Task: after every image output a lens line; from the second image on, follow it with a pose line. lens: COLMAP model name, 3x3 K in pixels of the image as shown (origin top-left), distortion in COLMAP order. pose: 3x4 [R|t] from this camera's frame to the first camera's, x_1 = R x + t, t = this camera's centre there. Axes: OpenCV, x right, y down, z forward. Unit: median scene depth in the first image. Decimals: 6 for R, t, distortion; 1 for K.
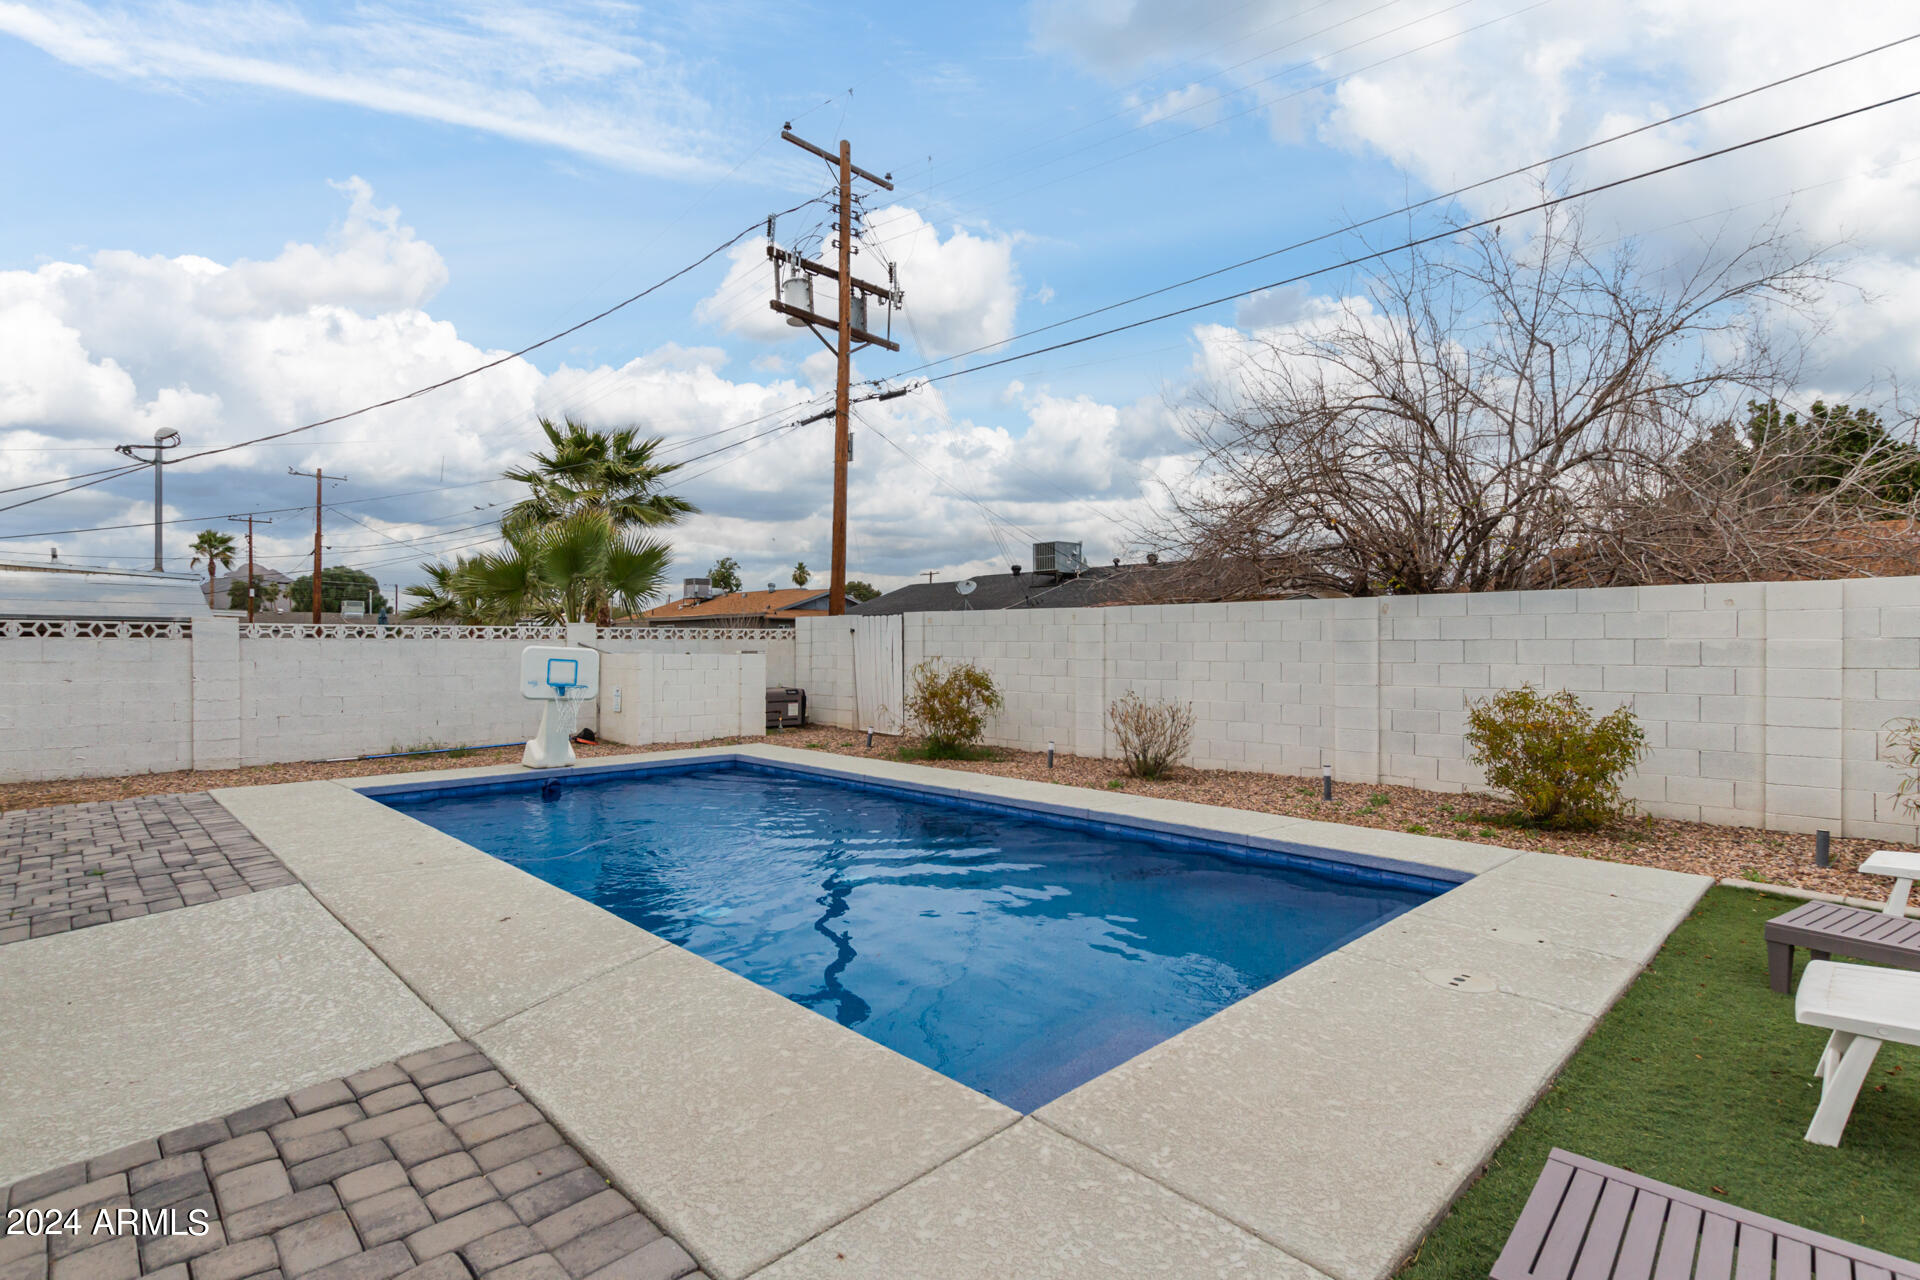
lens RADIAL K [[908.5, 0, 1021.5], [0, 908.5, 659.3], [0, 0, 1]] dist [0.003548, 0.000241]
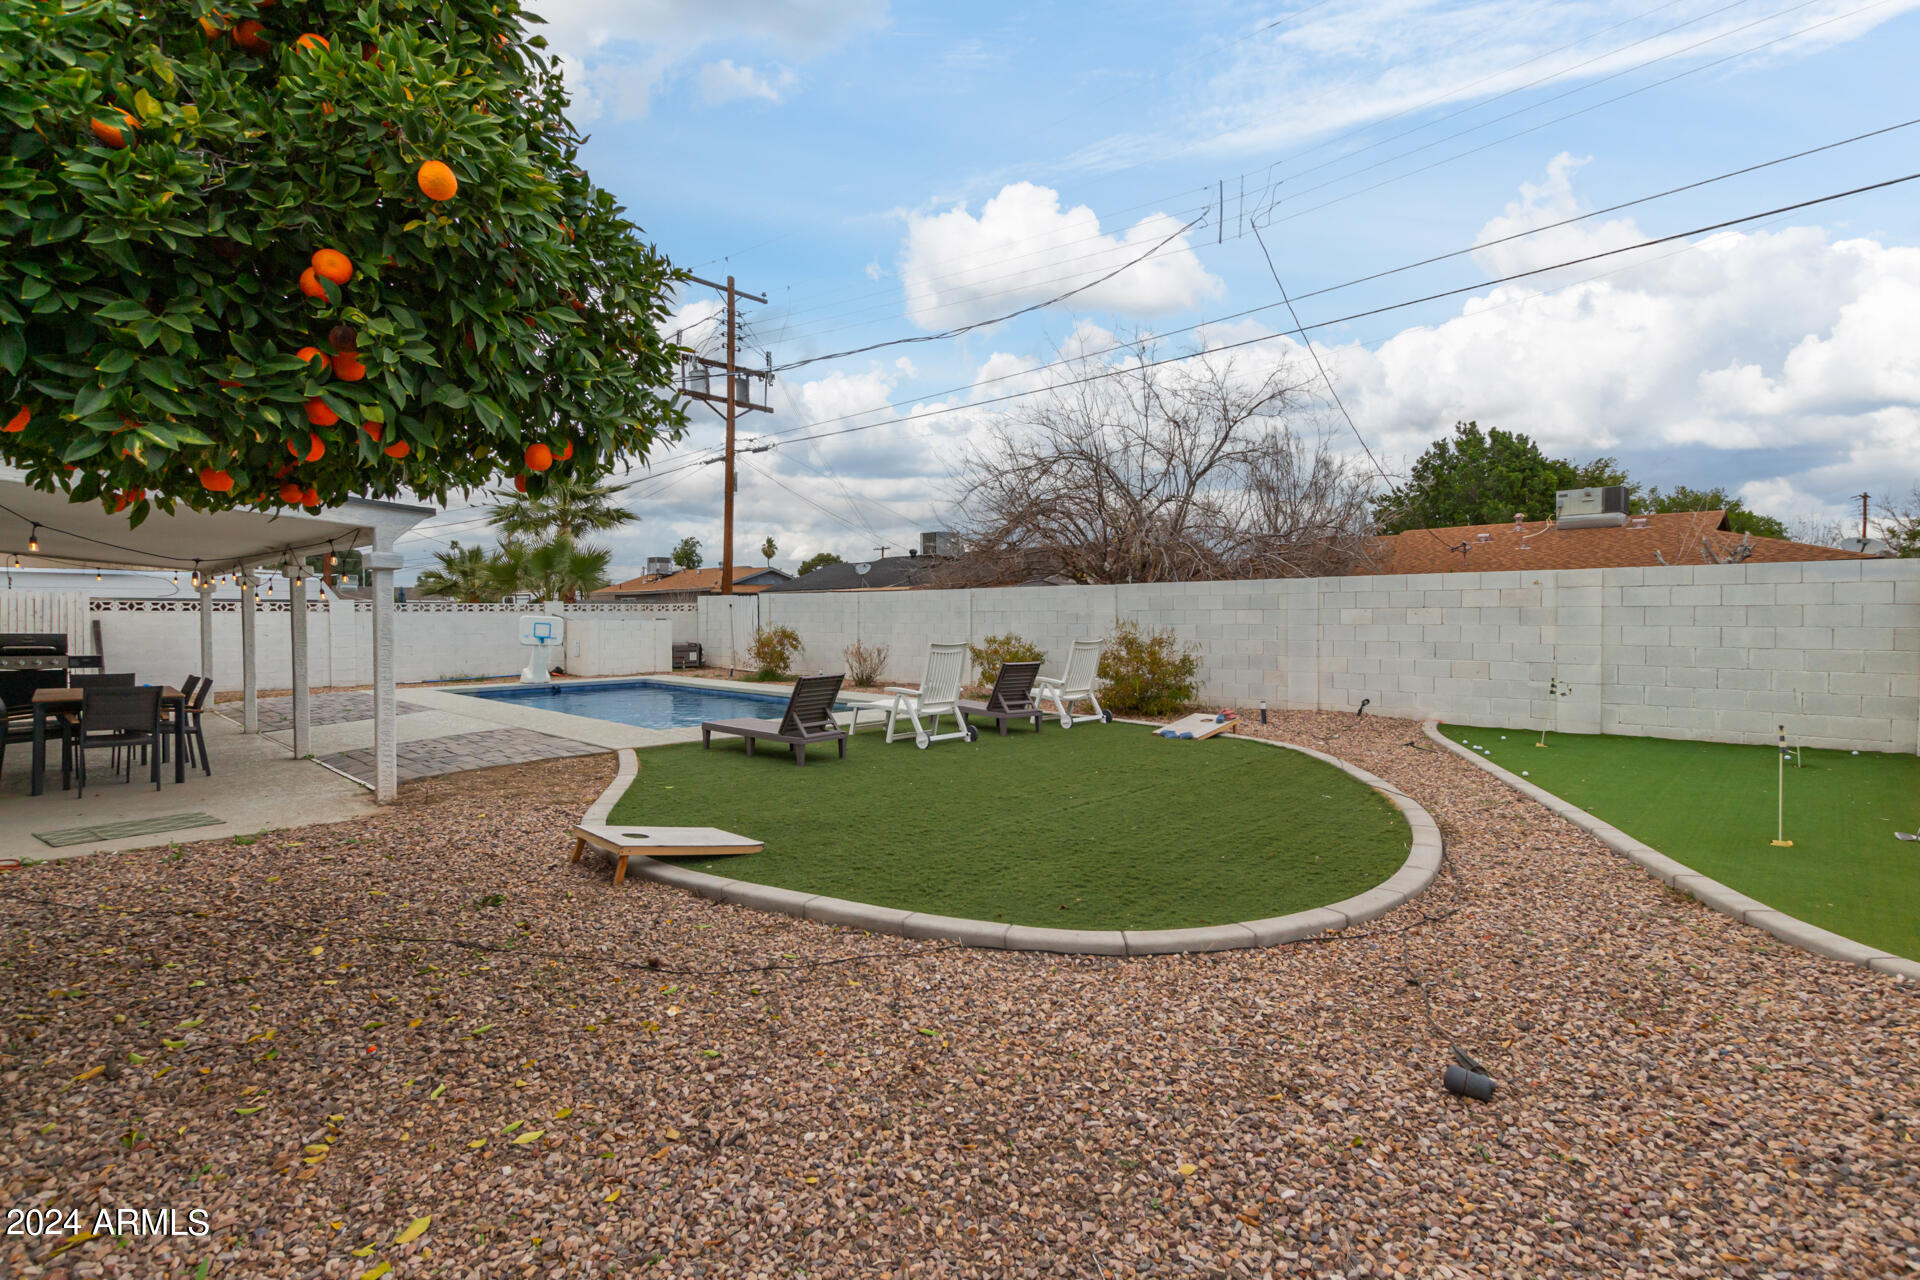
lens RADIAL K [[850.7, 0, 991.8], [0, 850.7, 635.7], [0, 0, 1]] dist [-0.000583, -0.000077]
pose [[0.999842, -0.003979, 0.017296, 0.206771], [0.003798, 0.999938, 0.010507, 0.006329], [-0.017337, -0.010440, 0.999795, -0.406798]]
